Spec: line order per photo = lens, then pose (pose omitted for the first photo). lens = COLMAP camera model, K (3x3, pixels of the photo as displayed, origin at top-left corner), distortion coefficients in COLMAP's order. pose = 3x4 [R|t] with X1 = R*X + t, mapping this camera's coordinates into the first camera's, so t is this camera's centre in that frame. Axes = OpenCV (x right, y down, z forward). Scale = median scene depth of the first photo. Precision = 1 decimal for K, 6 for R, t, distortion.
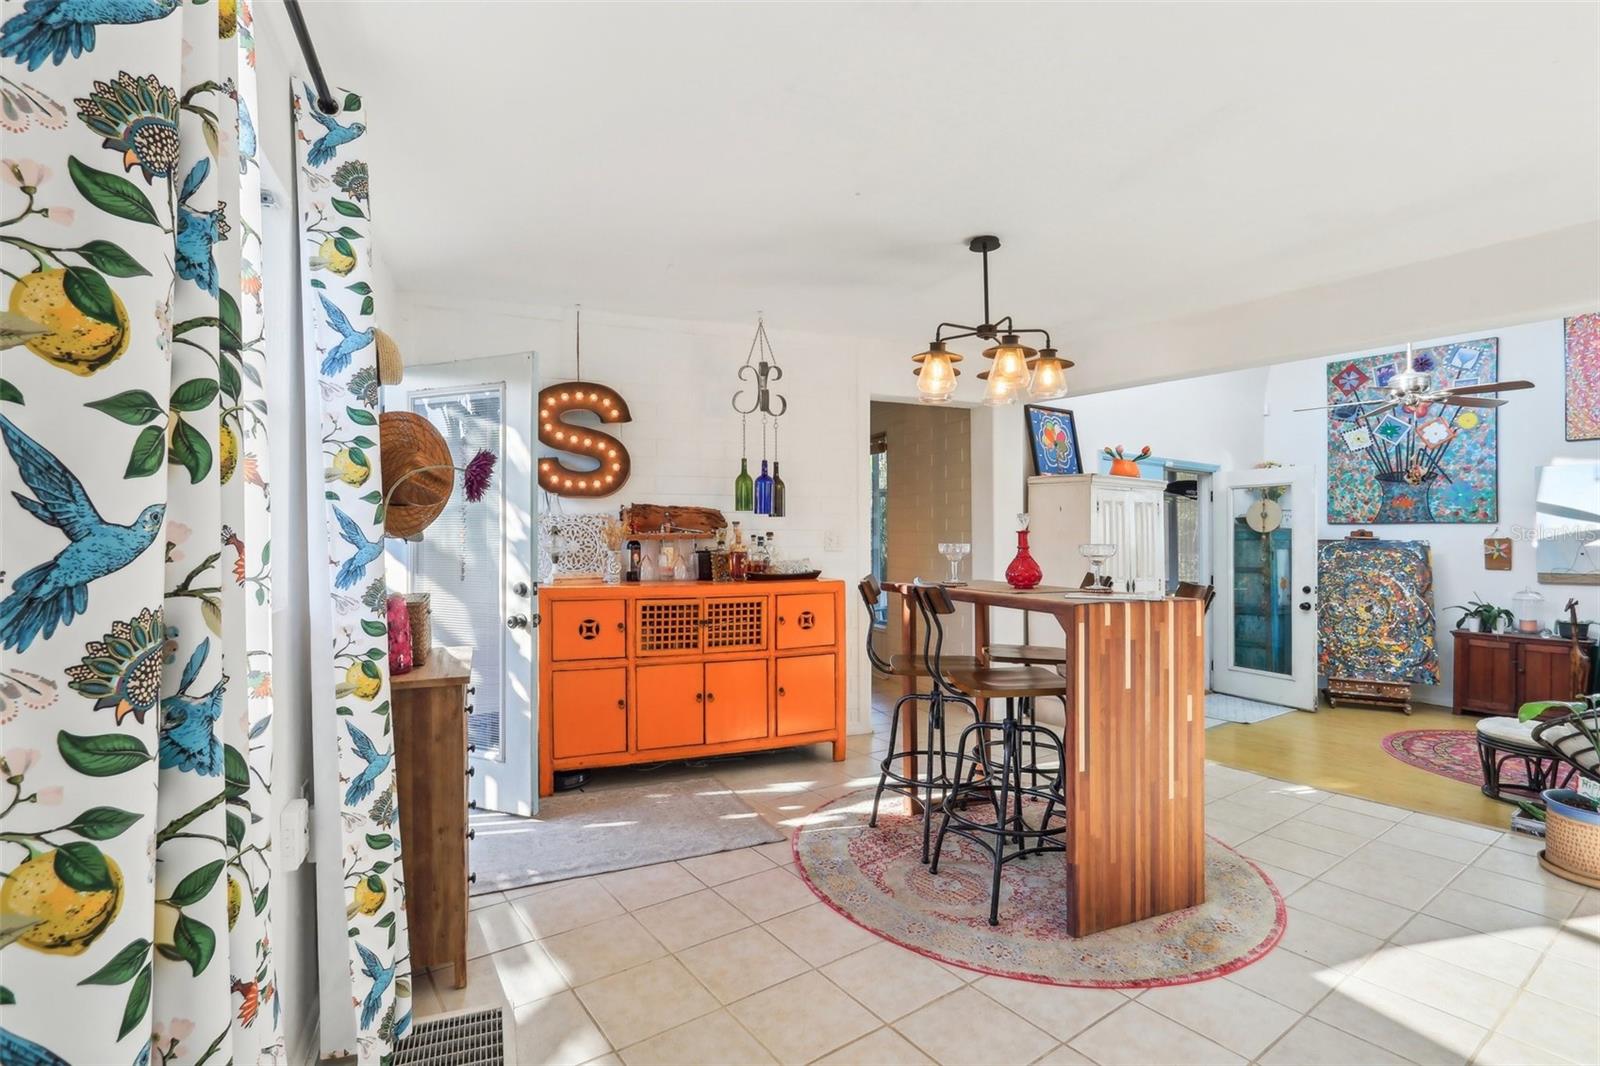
lens RADIAL K [[751.5, 0, 800.0], [0, 751.5, 533.0], [0, 0, 1]] dist [-0.027161, 0.000200]
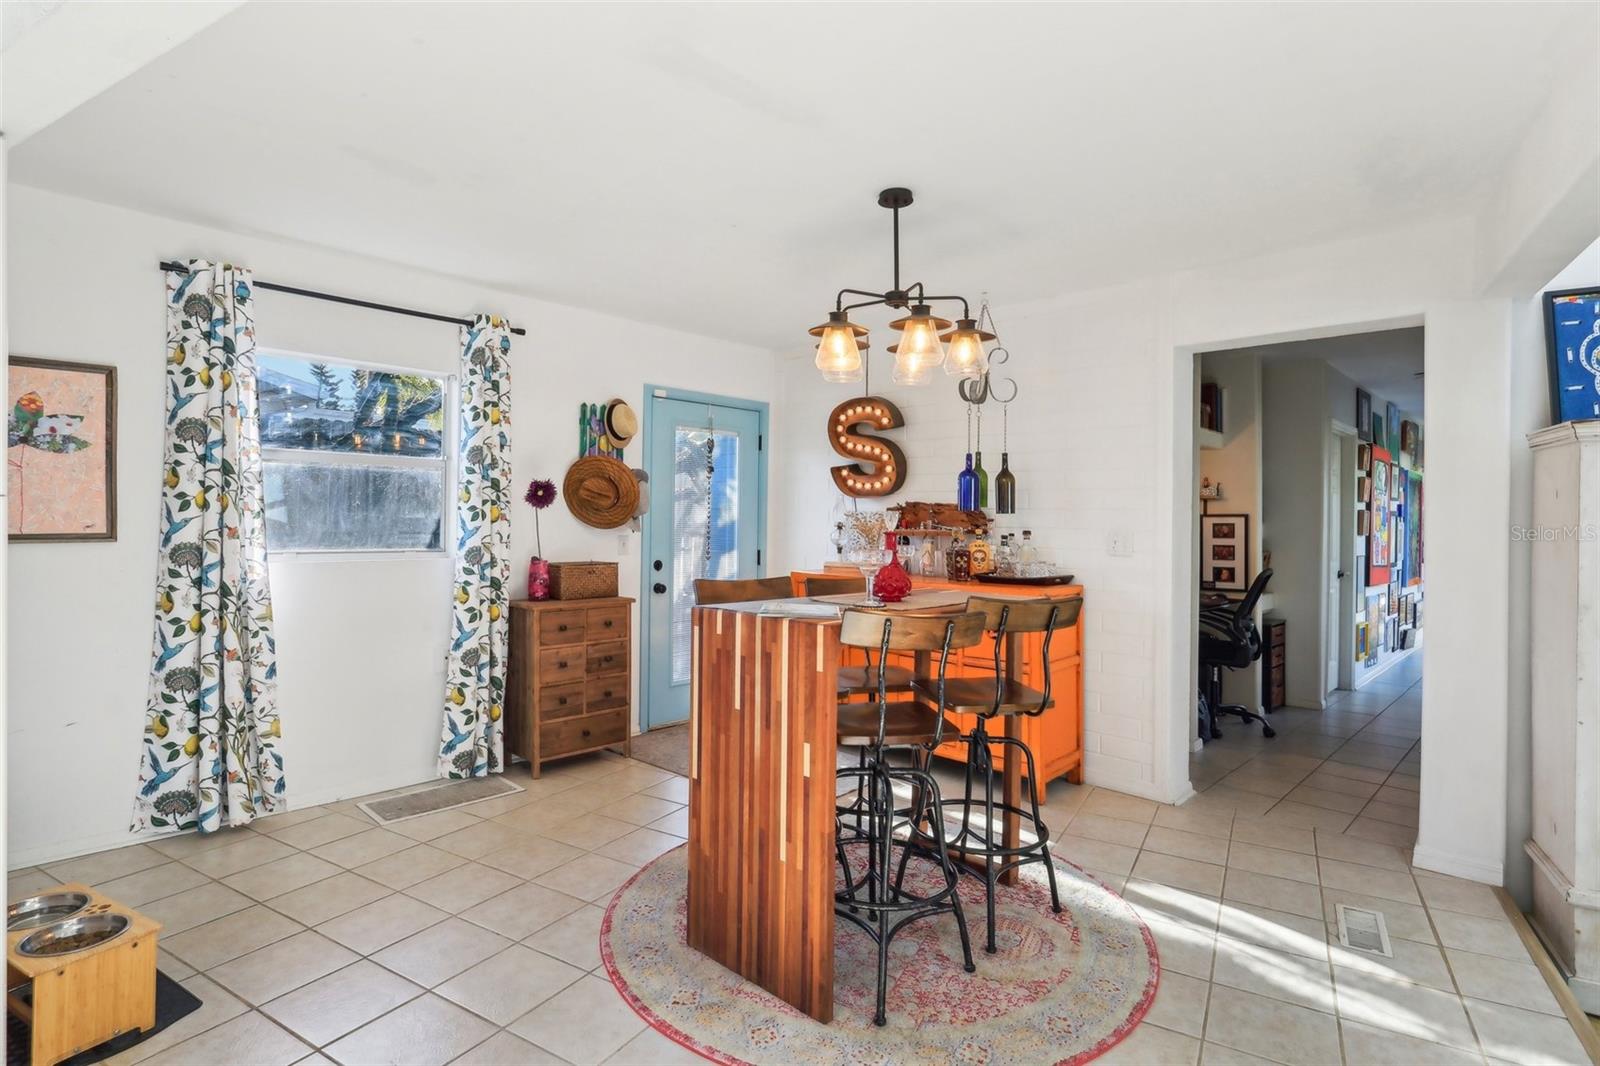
lens RADIAL K [[820.4, 0, 778.5], [0, 820.4, 516.0], [0, 0, 1]] dist [-0.020590, 0.000368]
pose [[0.384271, -0.000715, -0.923220, 0.825136], [-0.010281, 0.999934, -0.005054, -0.011248], [0.923163, 0.011433, 0.384238, 0.400918]]
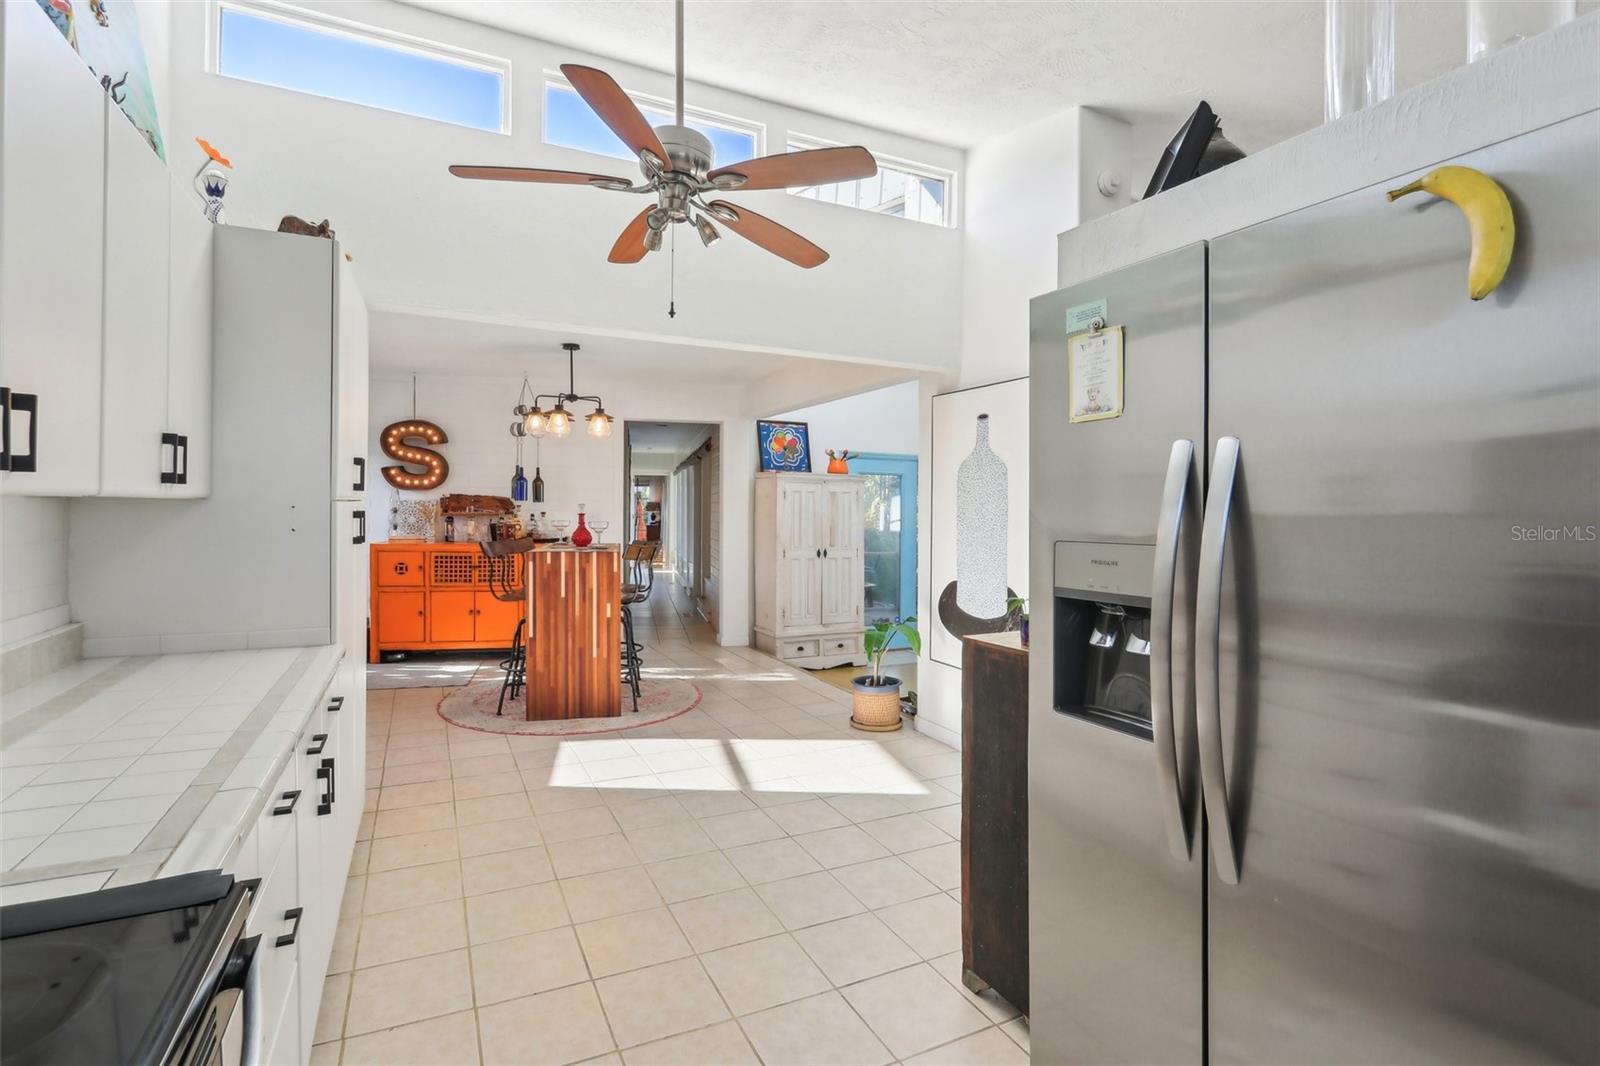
lens RADIAL K [[756.2, 0, 795.8], [0, 756.2, 517.5], [0, 0, 1]] dist [-0.015944, 0.002804]
pose [[0.985439, 0.009606, -0.169758, 0.820356], [-0.007310, 0.999873, 0.014144, -0.017170], [0.169872, -0.012697, 0.985384, -0.491018]]
